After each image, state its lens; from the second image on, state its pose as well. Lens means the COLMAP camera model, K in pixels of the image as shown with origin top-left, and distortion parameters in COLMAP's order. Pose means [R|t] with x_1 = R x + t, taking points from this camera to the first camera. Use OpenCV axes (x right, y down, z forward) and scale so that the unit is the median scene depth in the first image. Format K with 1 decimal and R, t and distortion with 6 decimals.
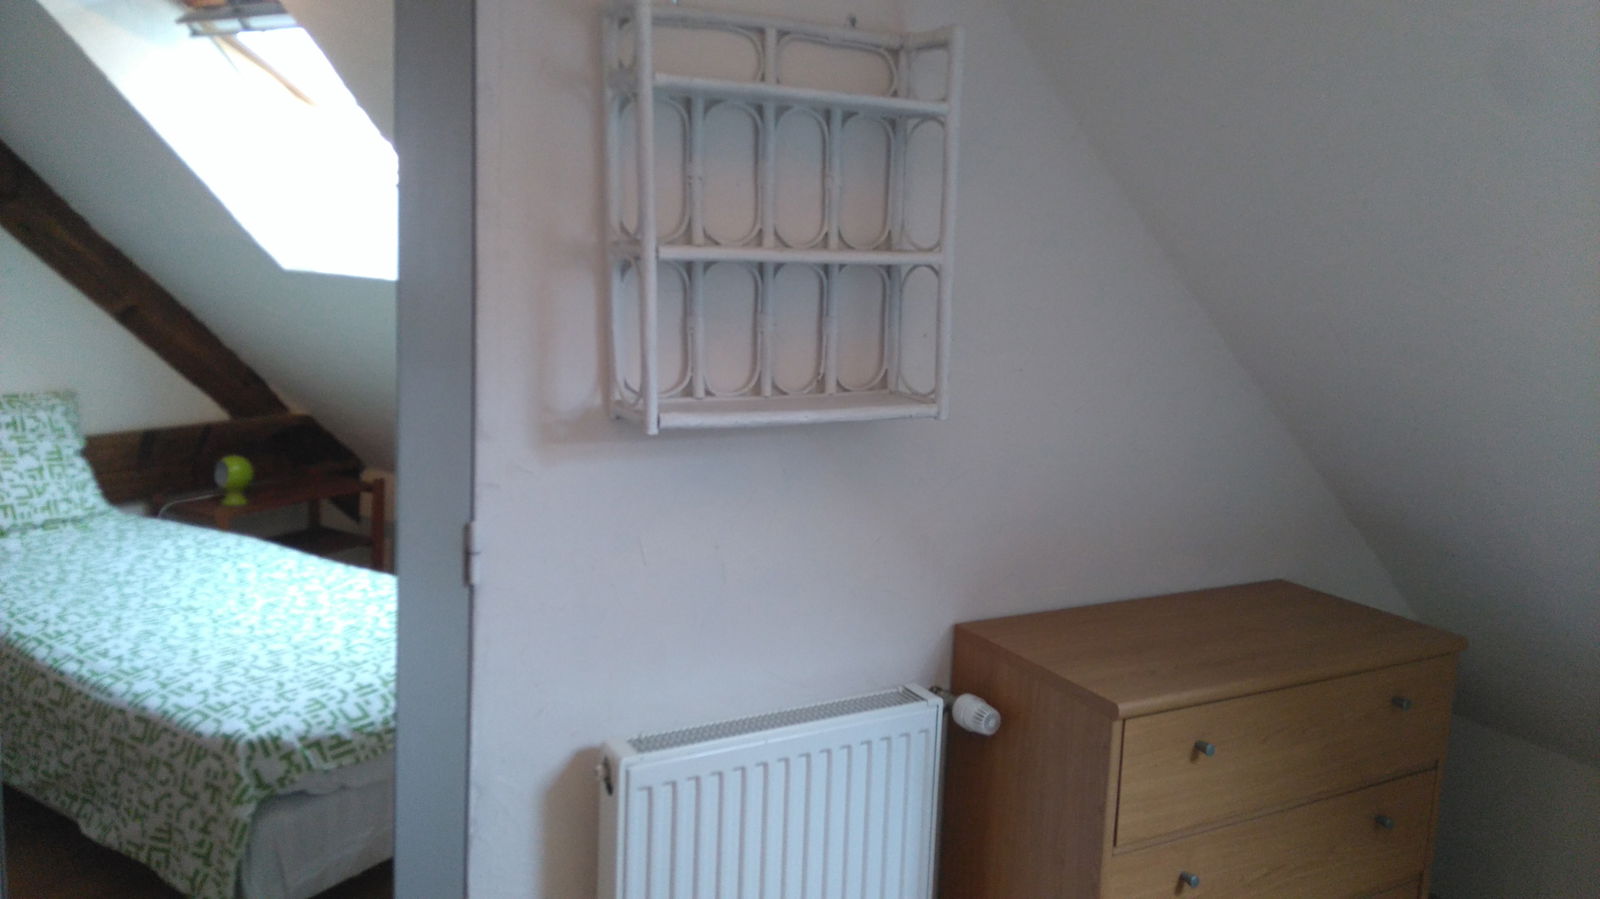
lens RADIAL K [[1208.4, 0, 758.0], [0, 1208.4, 446.1], [0, 0, 1]] dist [0.003973, 0.002479]
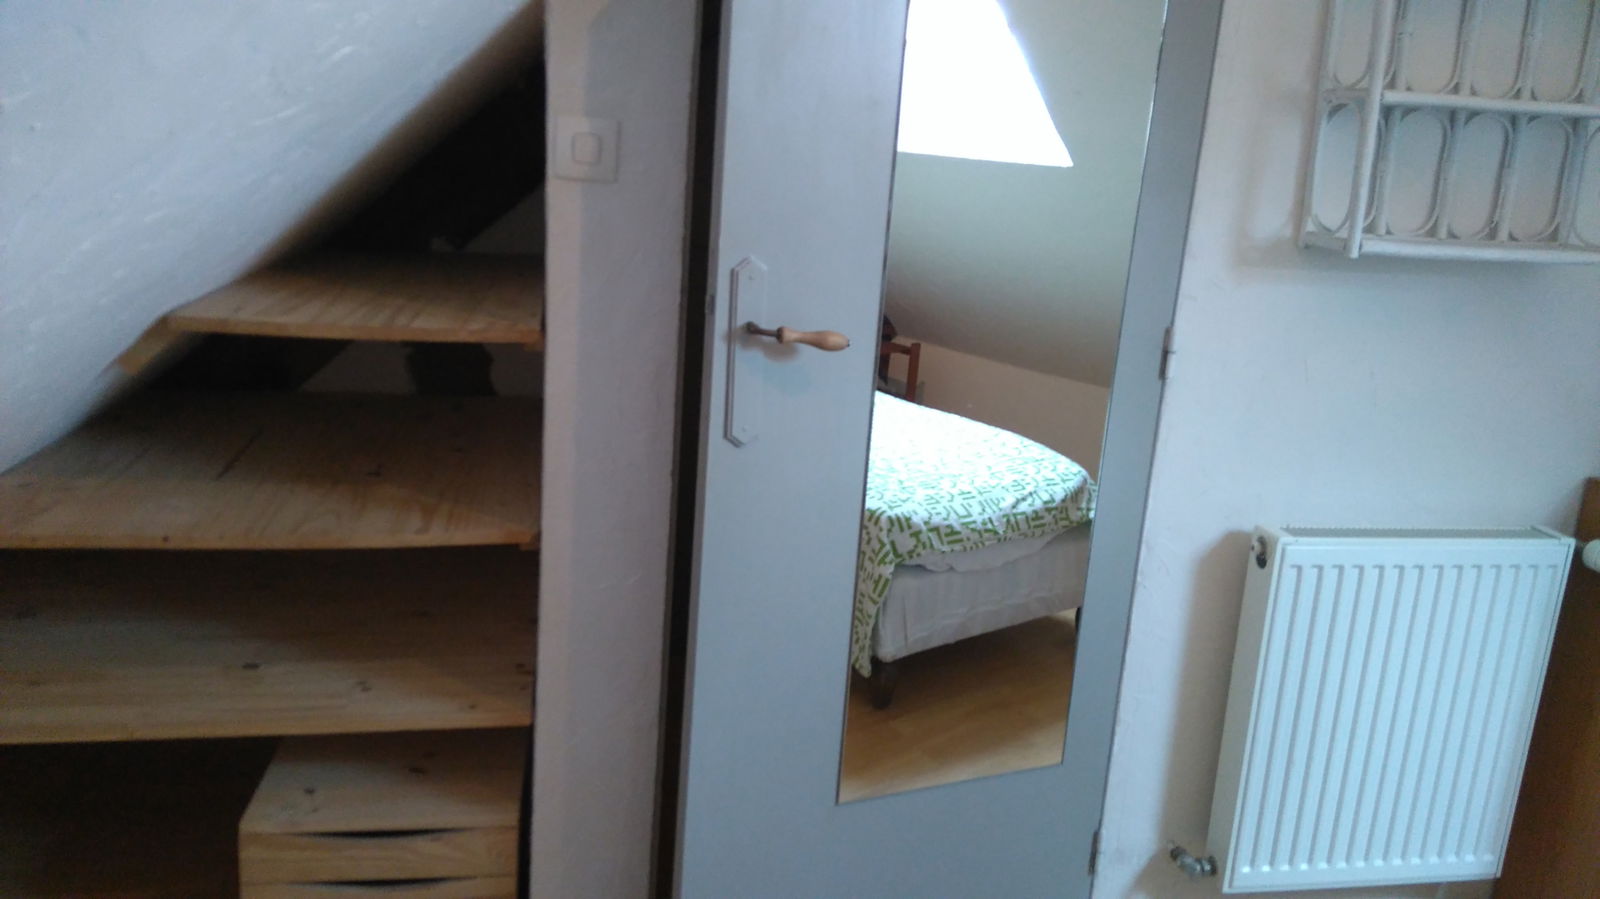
lens RADIAL K [[1185.1, 0, 796.0], [0, 1185.1, 441.6], [0, 0, 1]] dist [0.093005, -0.147213]
pose [[0.940583, 0.103179, -0.323508, -0.126489], [-0.077710, 0.992840, 0.090715, 0.064614], [0.330552, -0.060185, 0.941867, -0.169012]]
